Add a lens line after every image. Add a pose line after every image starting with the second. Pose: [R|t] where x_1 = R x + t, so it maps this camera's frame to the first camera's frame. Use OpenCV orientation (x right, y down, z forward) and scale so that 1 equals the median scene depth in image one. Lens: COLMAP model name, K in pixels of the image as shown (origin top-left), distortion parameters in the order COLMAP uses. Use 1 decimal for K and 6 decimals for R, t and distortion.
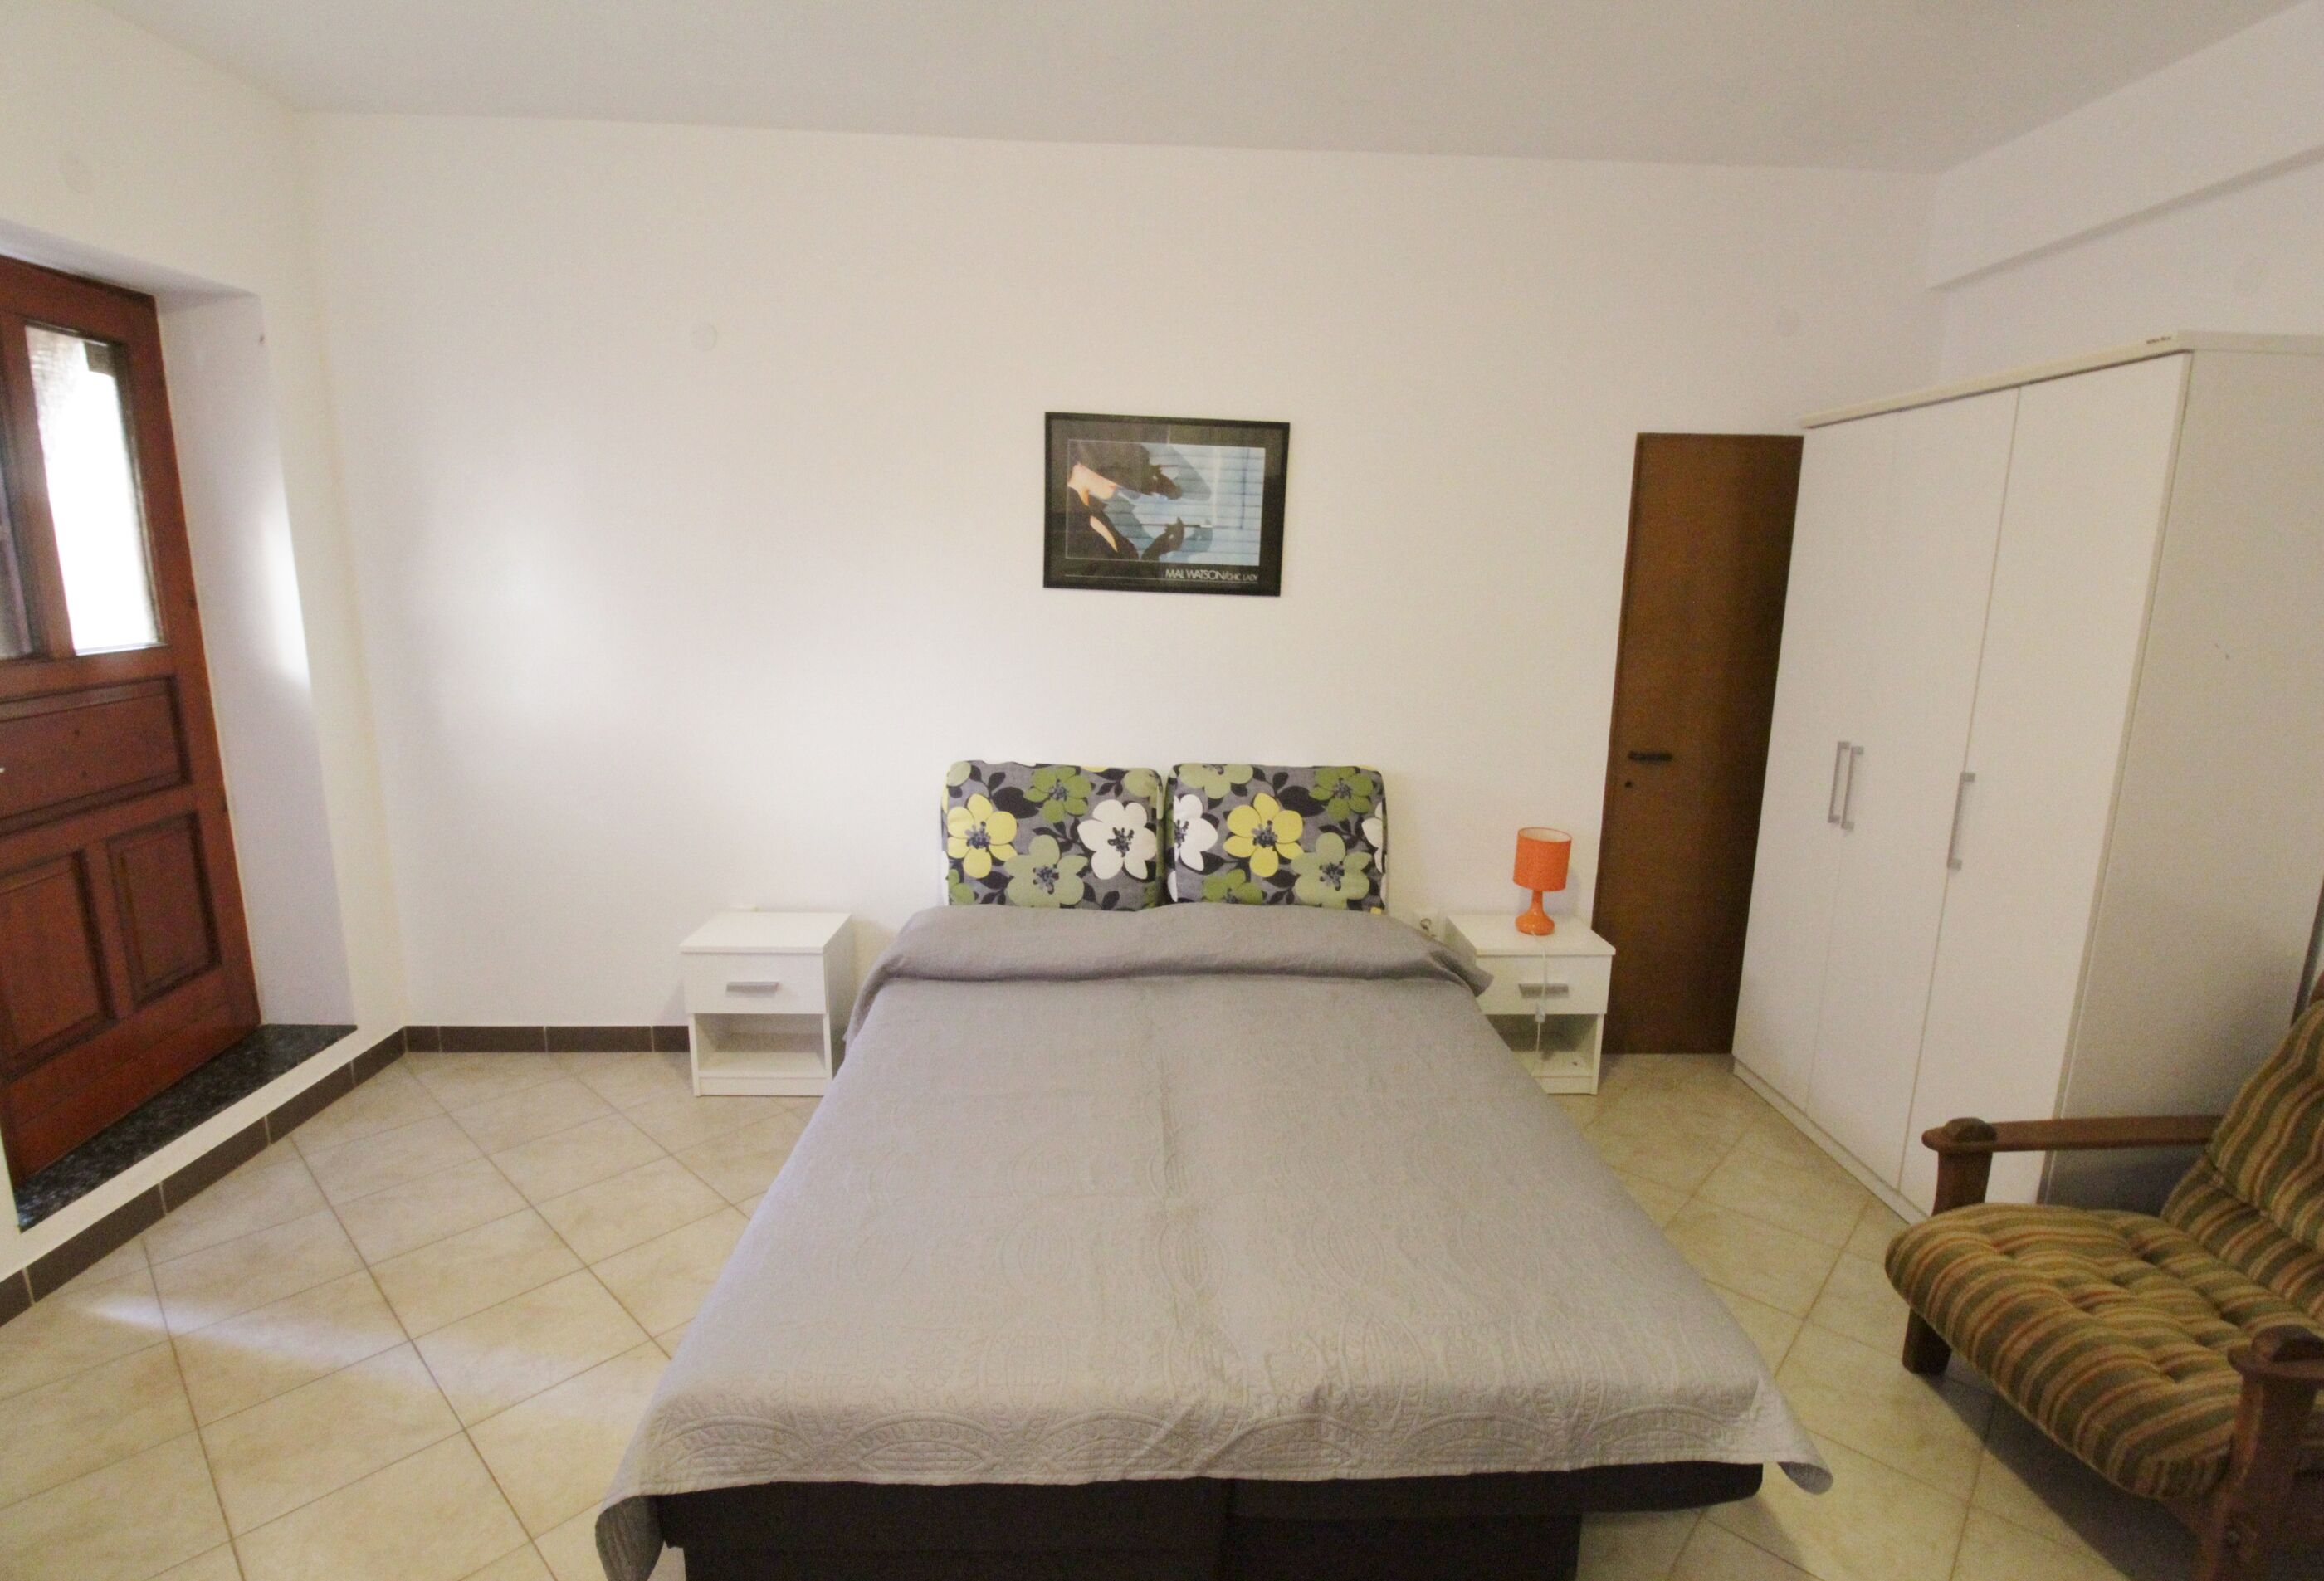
lens RADIAL K [[1111.6, 0, 1162.0], [0, 1111.6, 790.5], [0, 0, 1]] dist [0.004667, -0.014259]
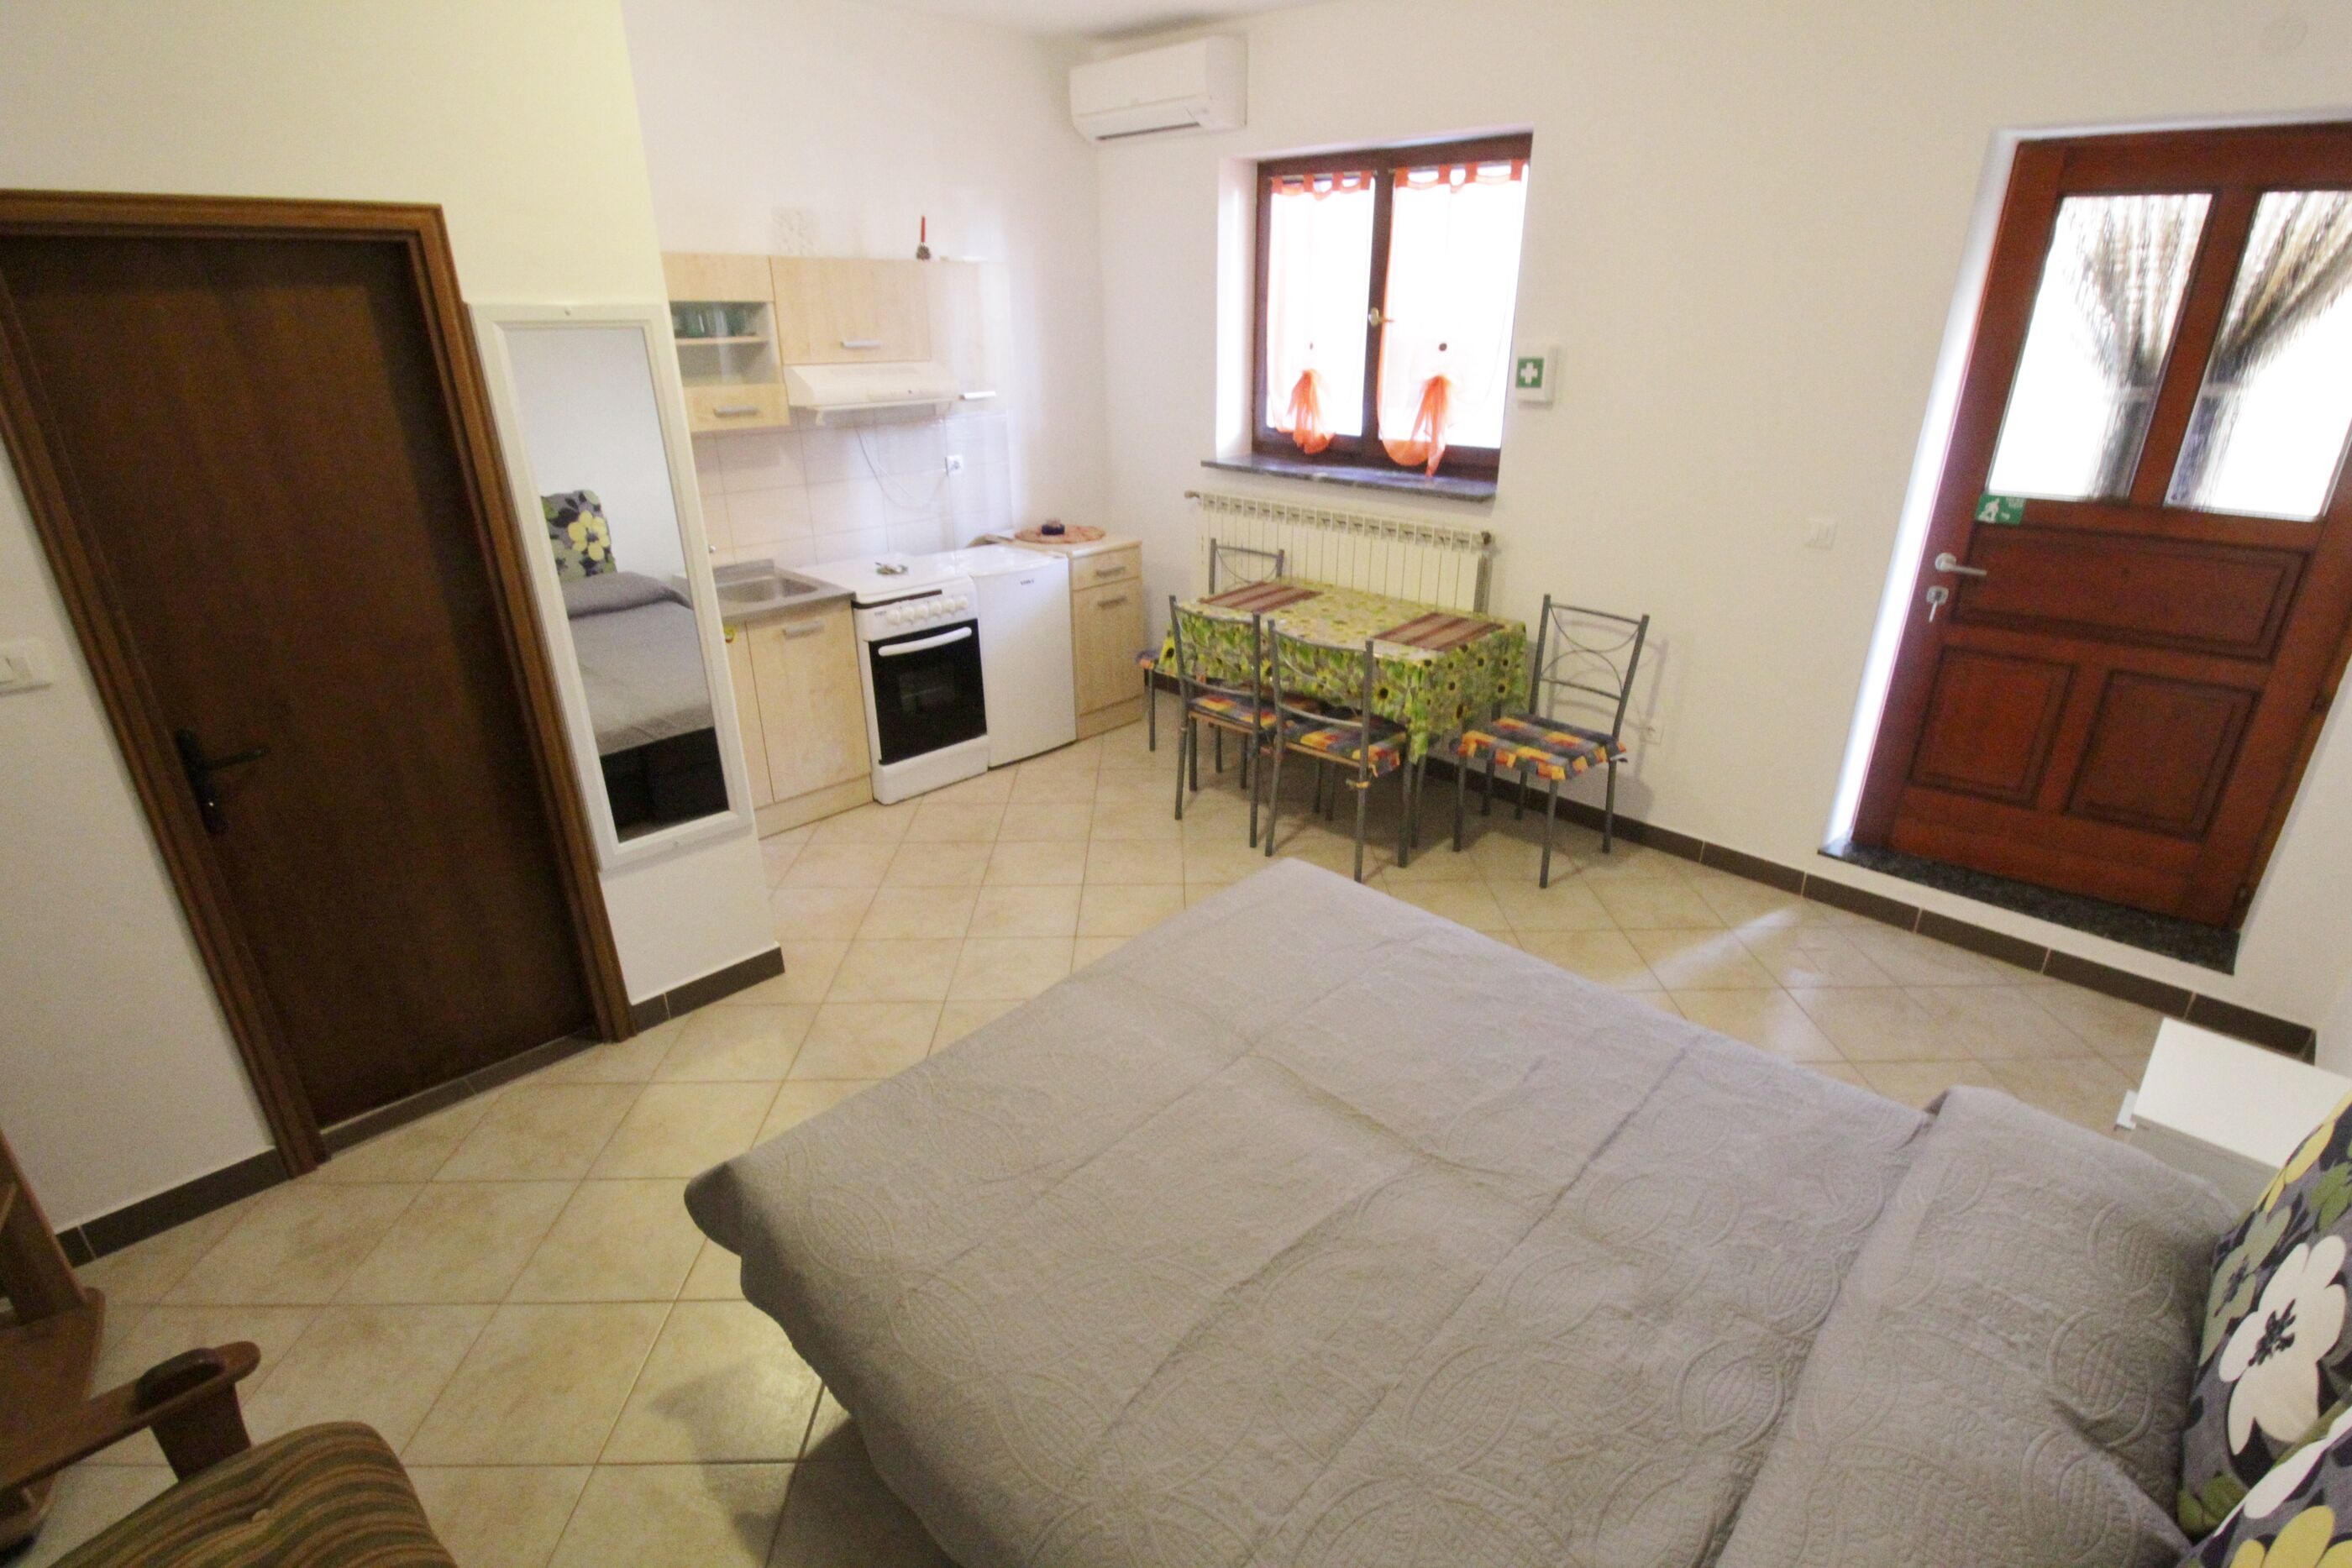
lens RADIAL K [[1124.3, 0, 1205.2], [0, 1124.3, 783.1], [0, 0, 1]] dist [0.003598, -0.014747]
pose [[-0.716048, 0.257116, -0.648974, 0.409489], [-0.150039, 0.851275, 0.502811, -0.244286], [0.681736, 0.457408, -0.570976, 0.880766]]
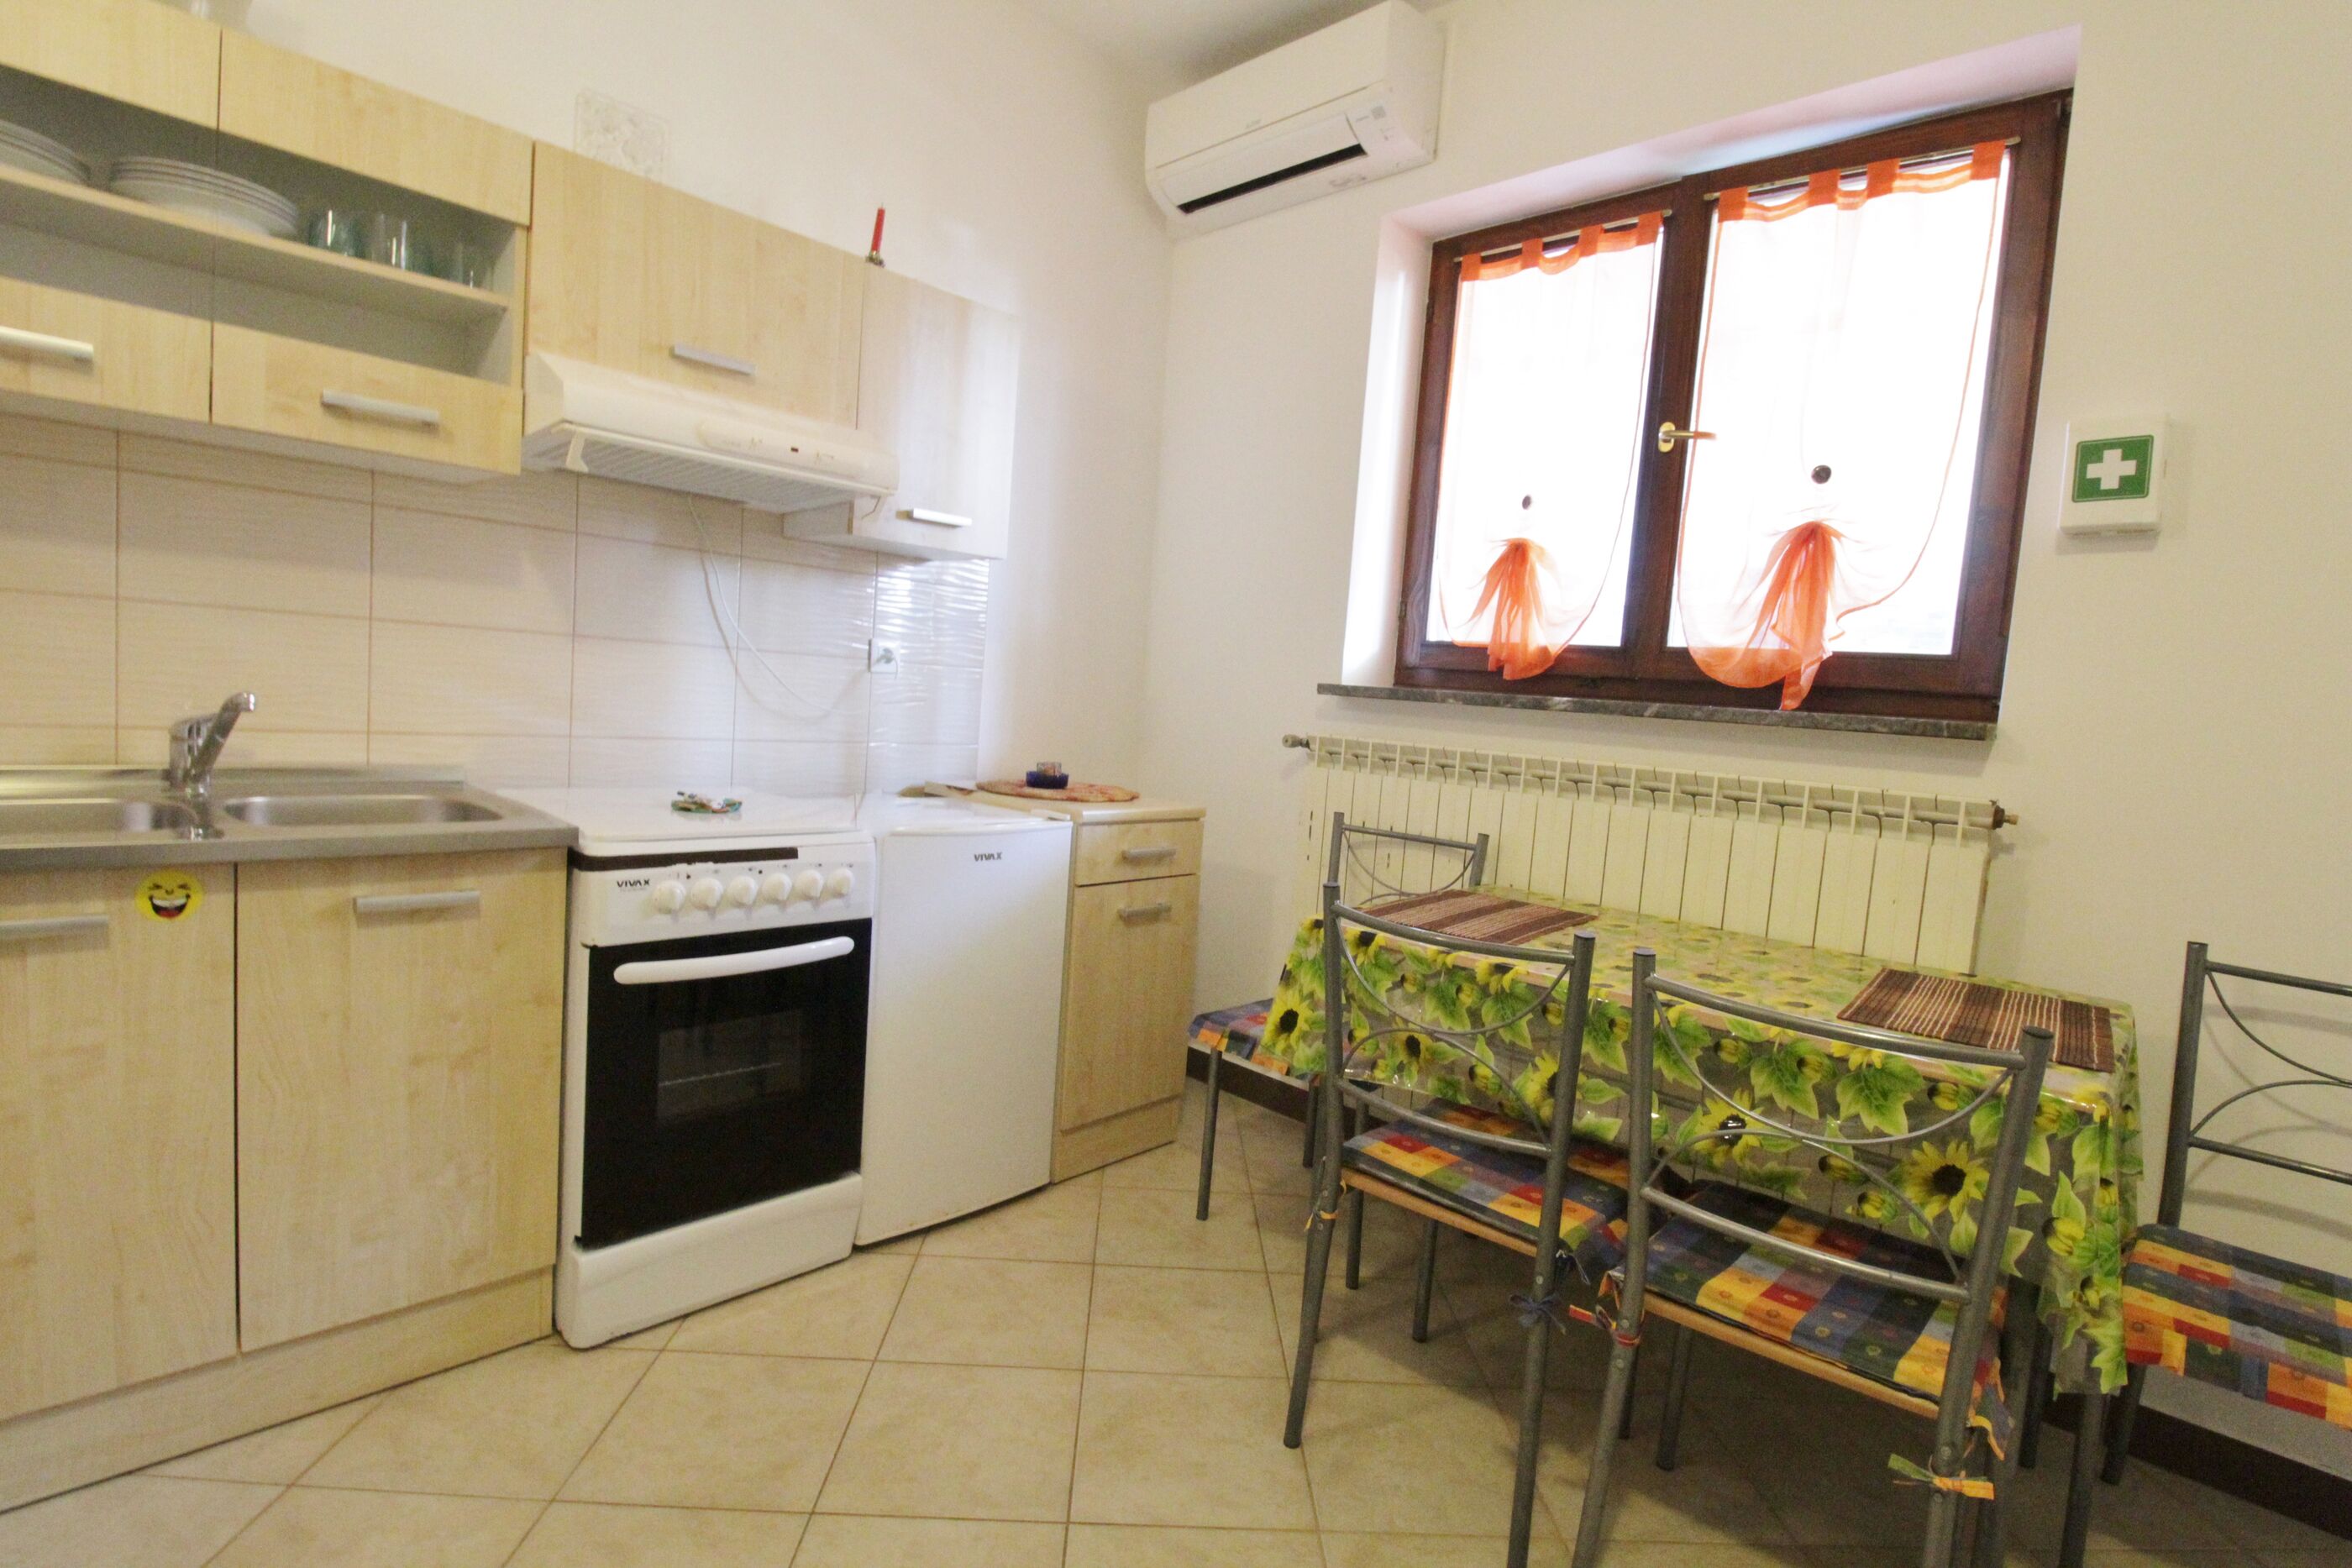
lens RADIAL K [[1124.3, 0, 1205.2], [0, 1124.3, 783.1], [0, 0, 1]] dist [0.003598, -0.014747]
pose [[-0.702903, -0.010562, -0.711207, 0.001148], [-0.222593, 0.952933, 0.205841, 0.059255], [0.675559, 0.302996, -0.672171, 0.367198]]
